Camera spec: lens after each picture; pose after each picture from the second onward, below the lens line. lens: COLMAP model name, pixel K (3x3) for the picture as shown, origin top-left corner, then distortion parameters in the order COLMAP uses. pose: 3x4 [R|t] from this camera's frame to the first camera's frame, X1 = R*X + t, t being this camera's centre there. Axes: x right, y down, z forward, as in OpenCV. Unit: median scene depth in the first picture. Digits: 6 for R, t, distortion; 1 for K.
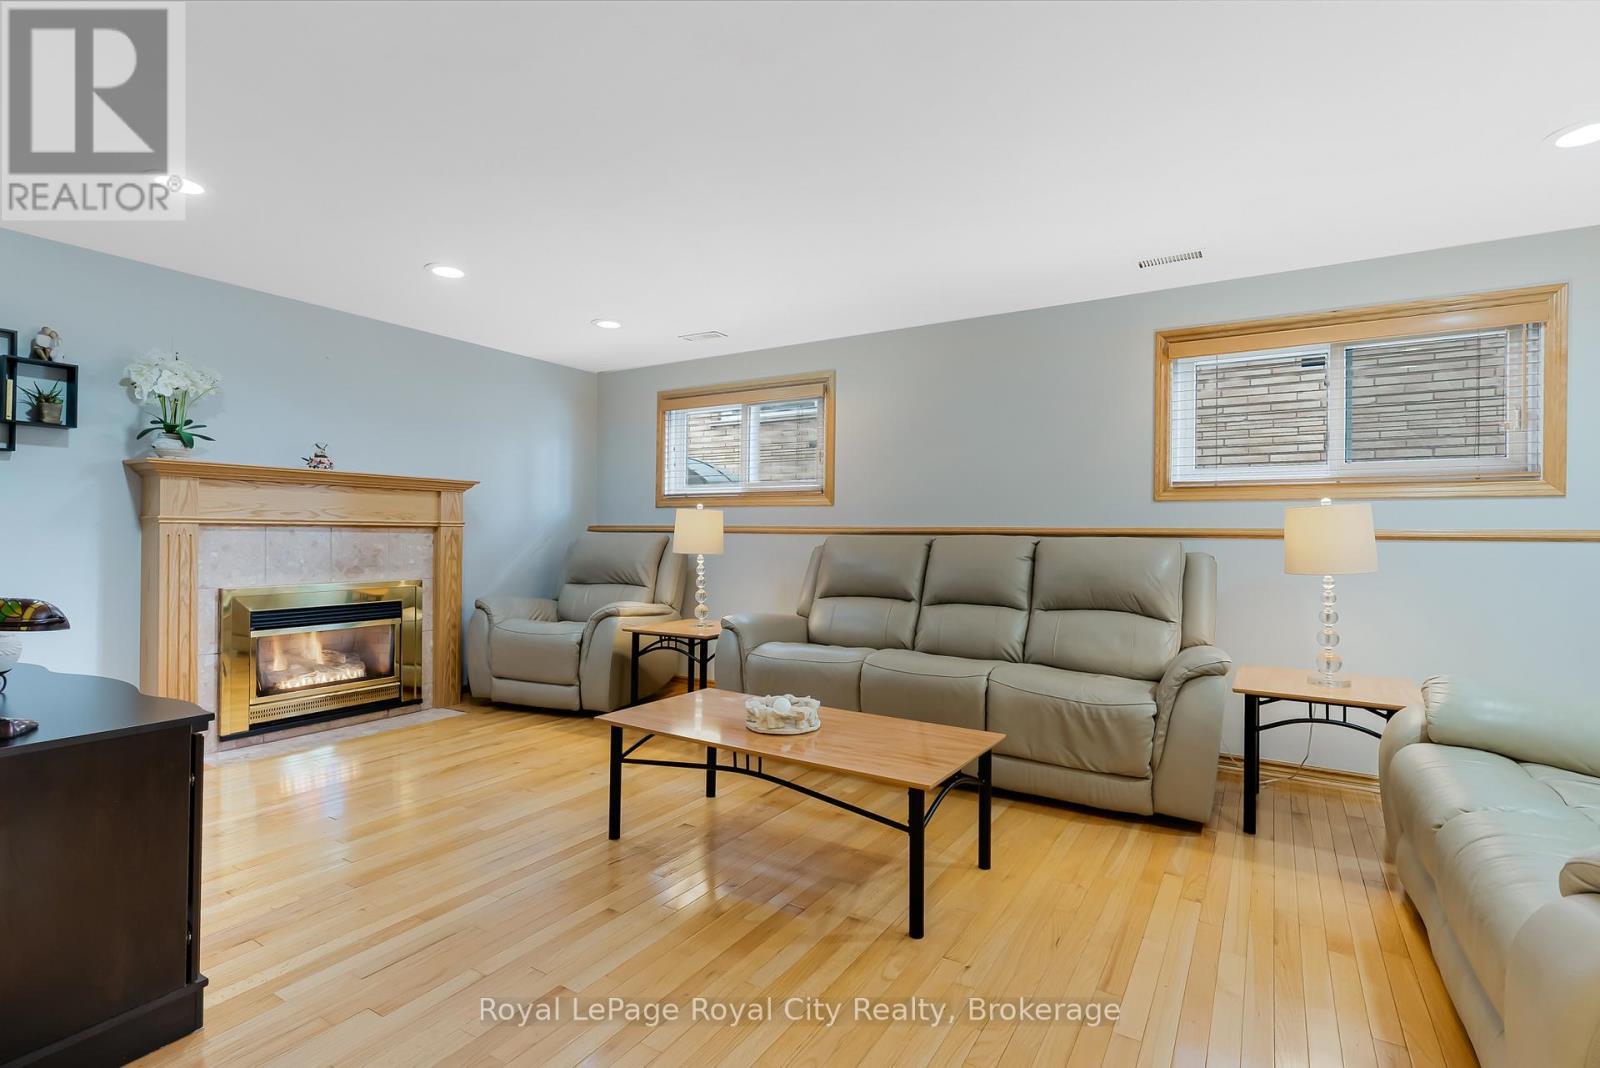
lens RADIAL K [[757.2, 0, 799.4], [0, 757.2, 531.0], [0, 0, 1]] dist [0.002879, -0.001425]
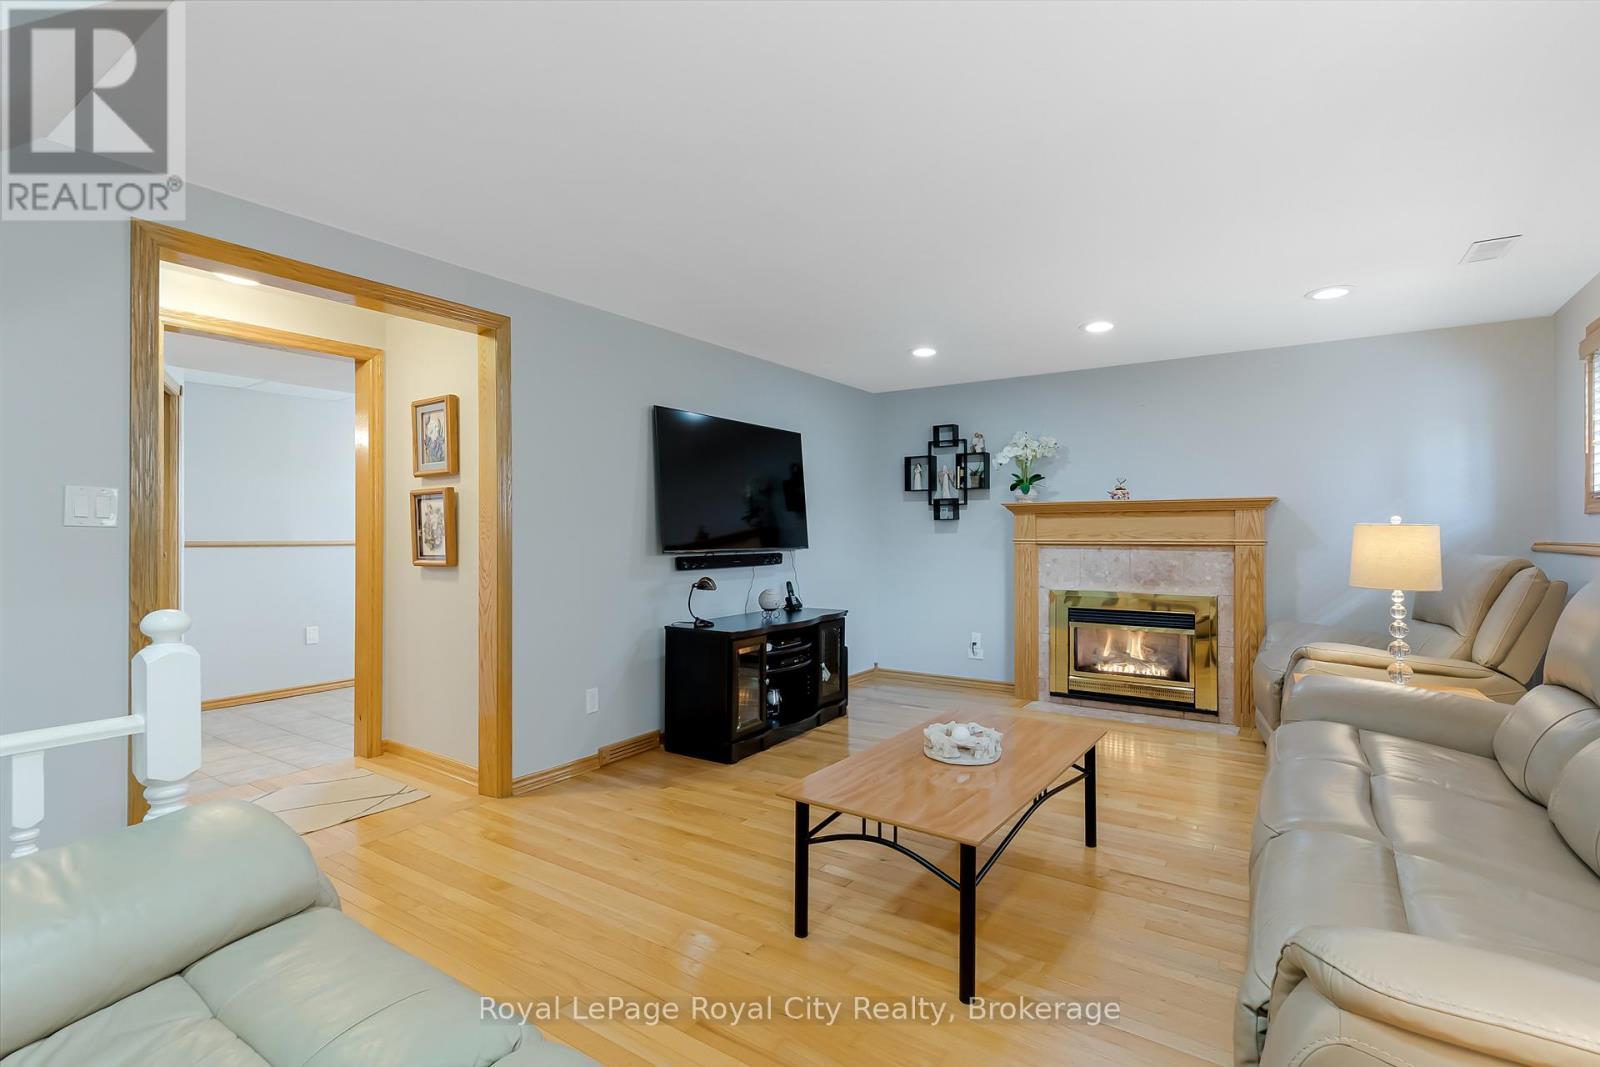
lens RADIAL K [[757.2, 0, 799.4], [0, 757.2, 530.5], [0, 0, 1]] dist [0.002879, -0.001425]
pose [[-0.023079, -0.010900, -0.999674, 0.601822], [0.004683, 0.999928, -0.011011, -0.019012], [0.999723, -0.004936, -0.023027, 0.488758]]
